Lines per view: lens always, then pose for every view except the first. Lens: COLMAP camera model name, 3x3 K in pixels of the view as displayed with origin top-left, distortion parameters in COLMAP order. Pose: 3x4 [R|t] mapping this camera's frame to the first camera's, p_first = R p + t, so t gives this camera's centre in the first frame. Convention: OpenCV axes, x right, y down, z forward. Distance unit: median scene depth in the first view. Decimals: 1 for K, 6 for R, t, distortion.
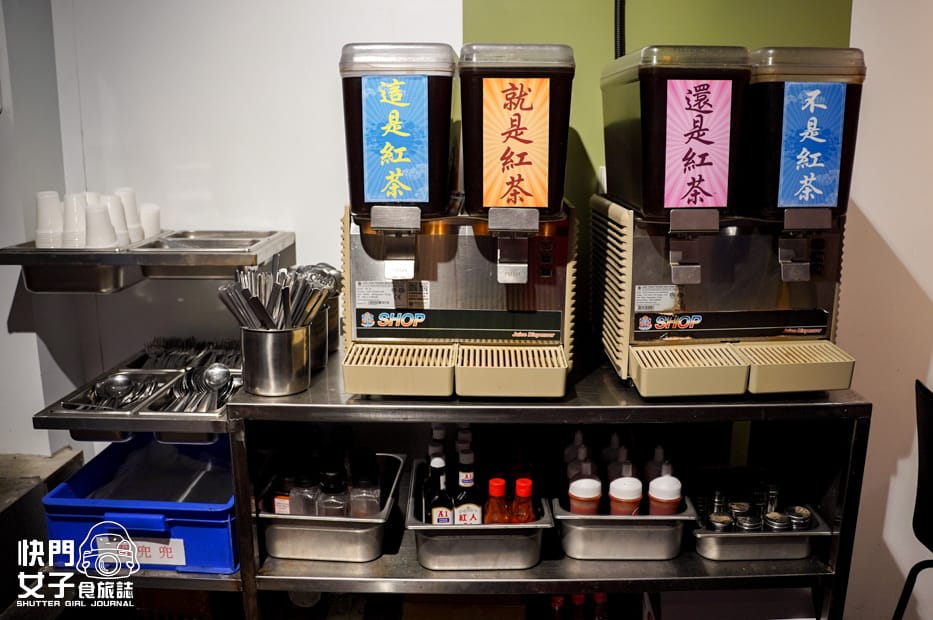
lens RADIAL K [[793.4, 0, 466.5], [0, 793.4, 310.0], [0, 0, 1]] dist [-0.196244, 0.138147]
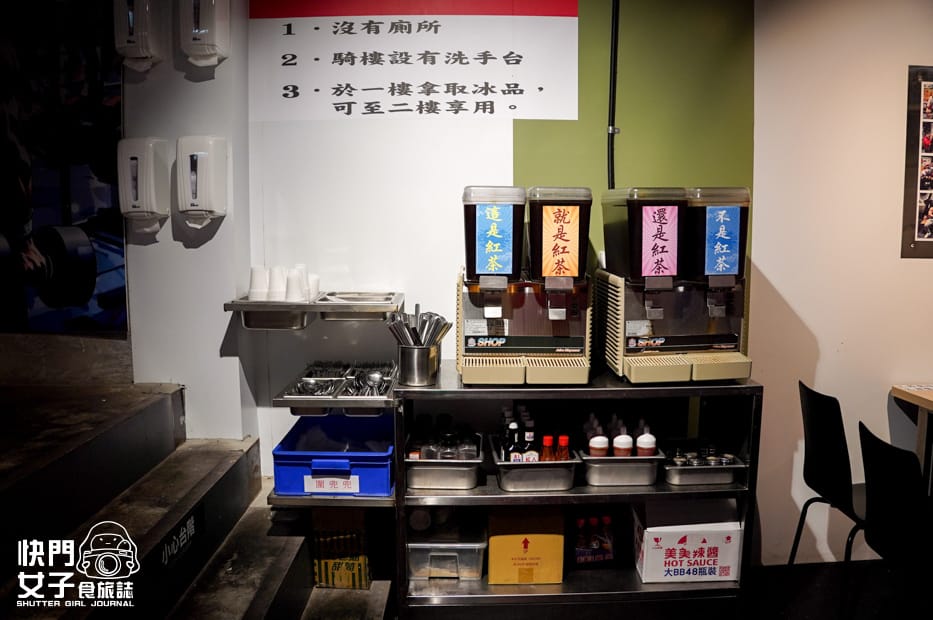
lens RADIAL K [[743.3, 0, 466.4], [0, 743.3, 306.0], [0, 0, 1]] dist [-0.197935, 0.109309]
pose [[0.999740, -0.004083, 0.022439, -0.175280], [0.006187, 0.995502, -0.094543, 0.087852], [-0.021953, 0.094657, 0.995268, -0.618733]]
